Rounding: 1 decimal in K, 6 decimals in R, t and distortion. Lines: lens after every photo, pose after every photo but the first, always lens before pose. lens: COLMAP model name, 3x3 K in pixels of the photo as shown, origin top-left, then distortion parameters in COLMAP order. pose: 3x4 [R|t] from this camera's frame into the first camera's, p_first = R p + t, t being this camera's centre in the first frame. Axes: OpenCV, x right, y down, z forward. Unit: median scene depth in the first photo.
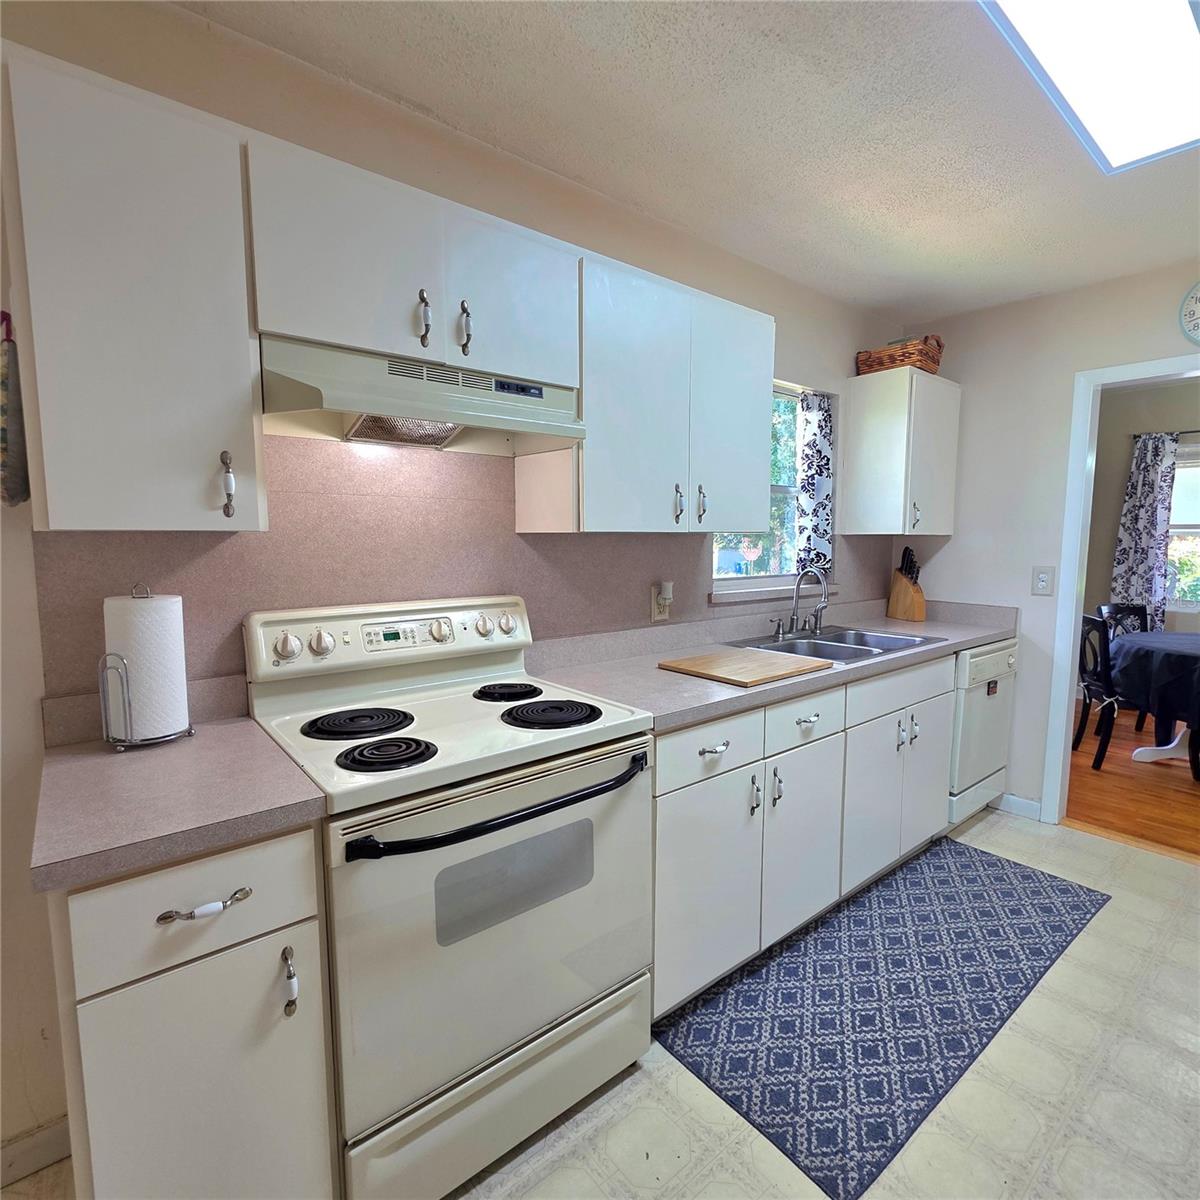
lens RADIAL K [[637.8, 0, 605.9], [0, 637.8, 606.2], [0, 0, 1]] dist [0.003282, -0.000984]
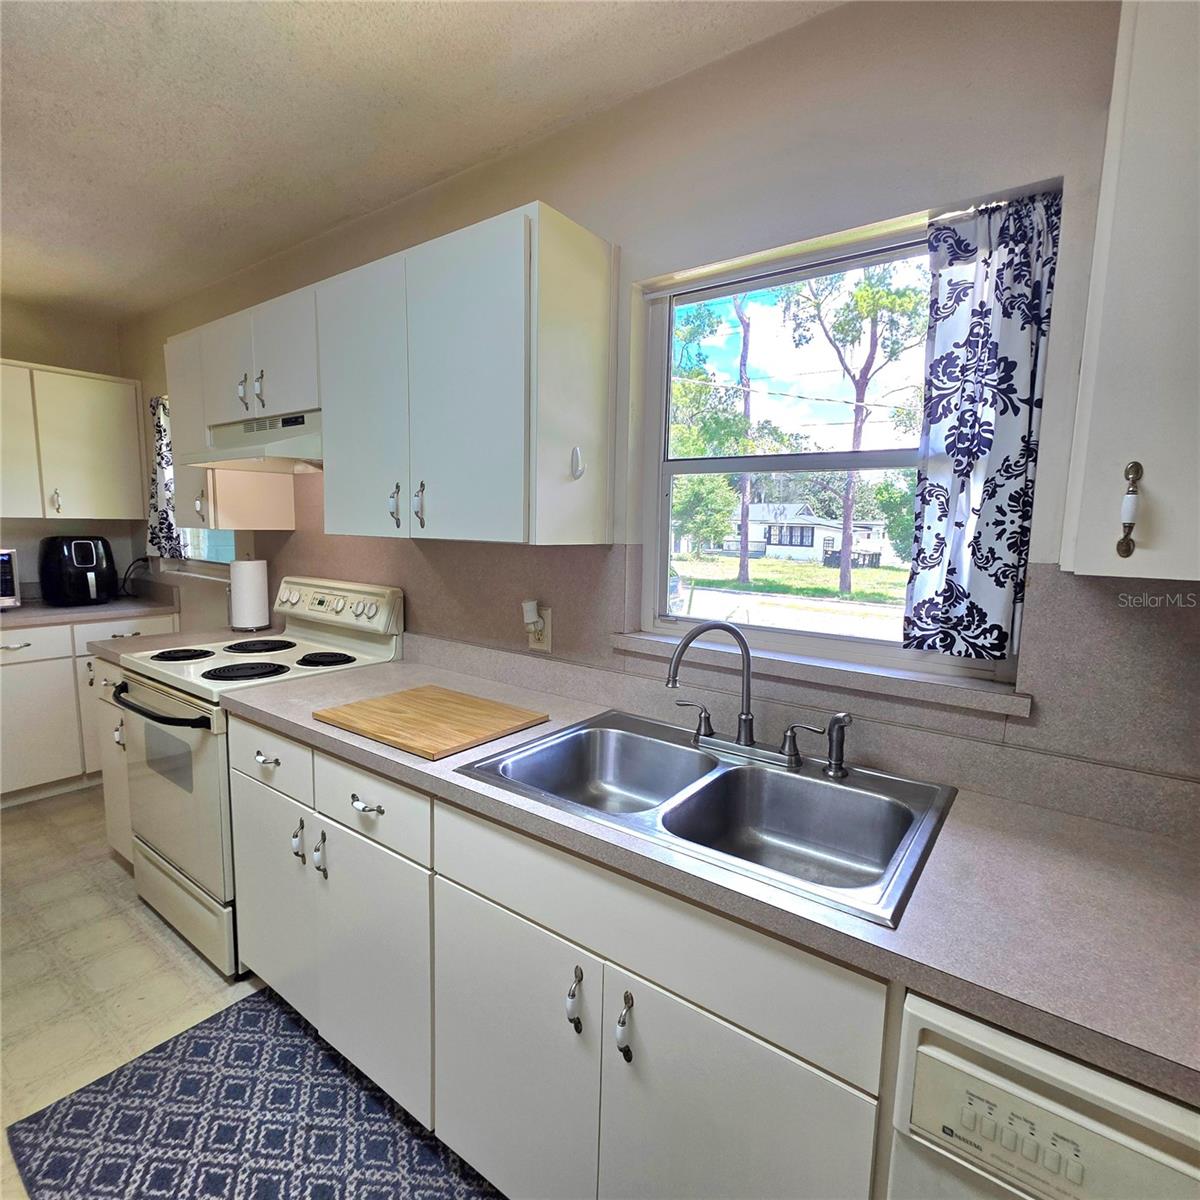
lens RADIAL K [[637.8, 0, 612.8], [0, 637.8, 605.4], [0, 0, 1]] dist [0.003282, -0.000984]
pose [[0.249948, 0.126128, -0.960009, 1.046960], [-0.129187, 0.986959, 0.096033, -0.146610], [0.959602, 0.100017, 0.262983, 1.060841]]
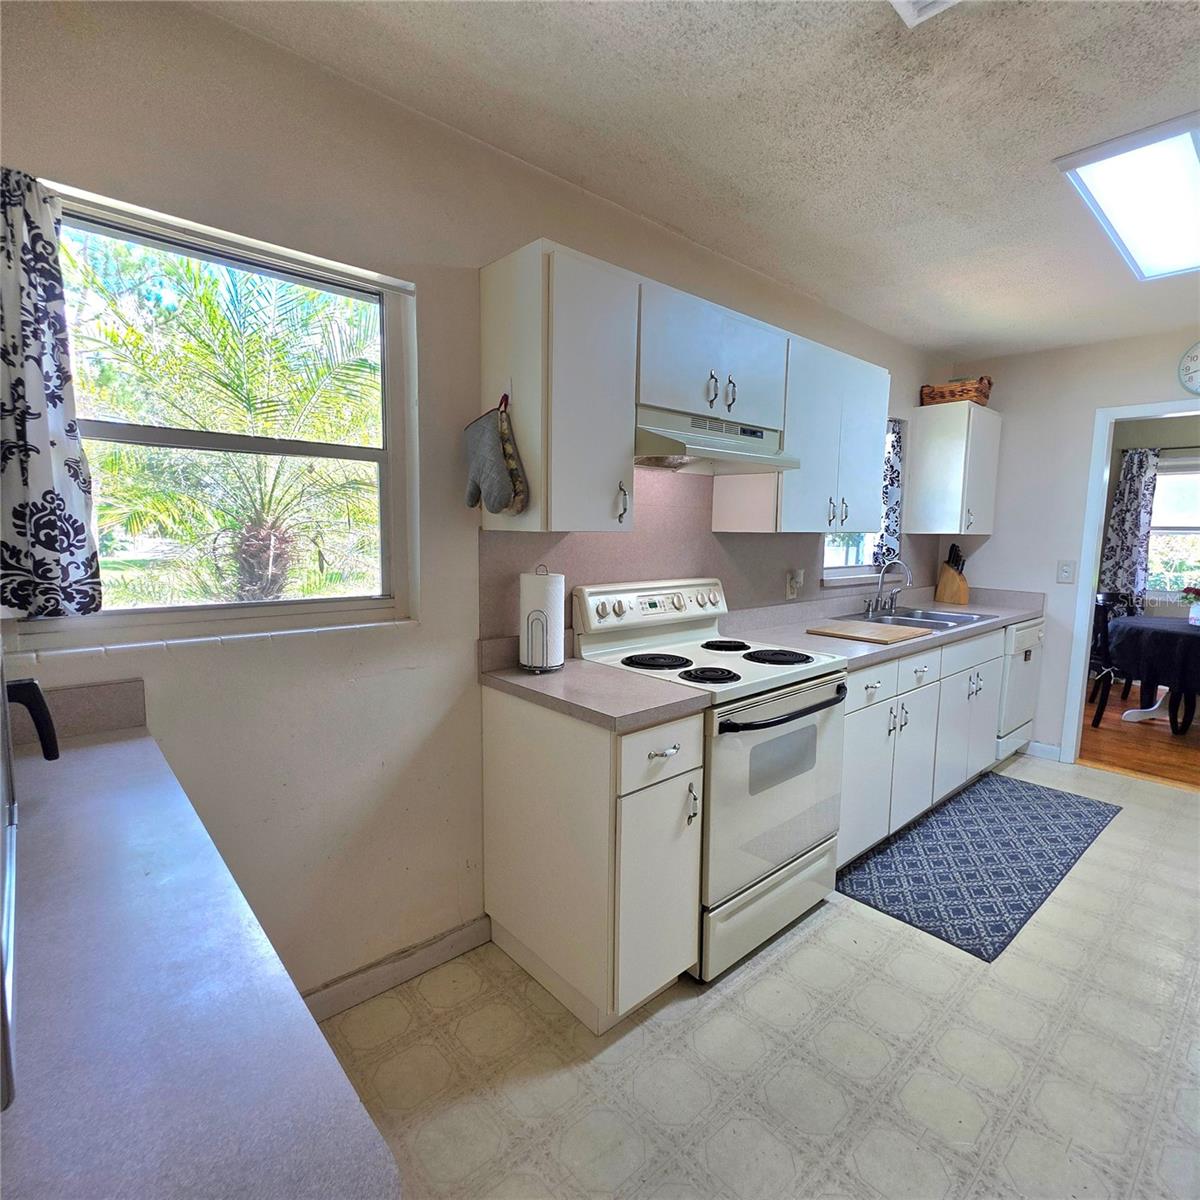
lens RADIAL K [[637.8, 0, 611.6], [0, 637.8, 608.5], [0, 0, 1]] dist [0.003282, -0.000984]
pose [[0.998975, 0.003923, 0.045102, -0.413305], [-0.004565, 0.999890, 0.014140, 0.029564], [-0.045041, -0.014331, 0.998882, -0.342881]]
